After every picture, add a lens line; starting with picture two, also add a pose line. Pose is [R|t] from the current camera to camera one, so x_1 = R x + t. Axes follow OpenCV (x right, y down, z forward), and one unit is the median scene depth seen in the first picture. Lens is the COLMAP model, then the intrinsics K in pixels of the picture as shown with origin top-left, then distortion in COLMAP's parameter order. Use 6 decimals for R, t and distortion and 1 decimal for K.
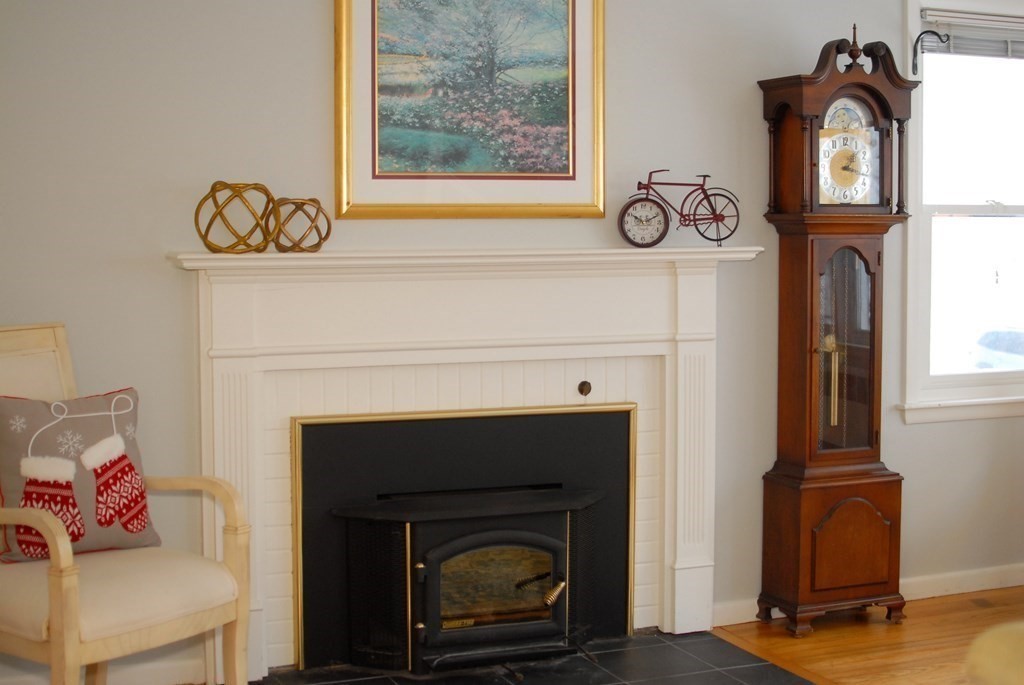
lens RADIAL K [[1476.8, 0, 516.9], [0, 1476.8, 343.6], [0, 0, 1]] dist [-0.206257, 0.000000]
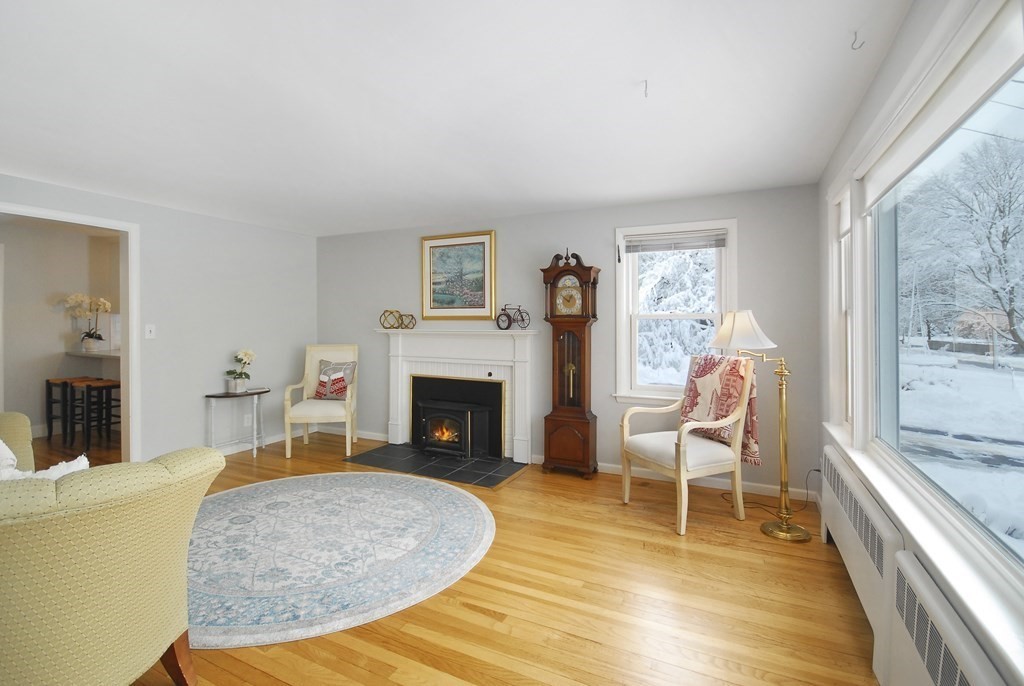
lens RADIAL K [[480.8, 0, 511.6], [0, 480.8, 327.1], [0, 0, 1]] dist [-0.000786, -0.000575]
pose [[0.684627, 0.009225, -0.728836, 0.857107], [-0.066562, 0.996533, -0.049912, -0.022201], [0.725848, 0.082684, 0.682867, 0.338312]]
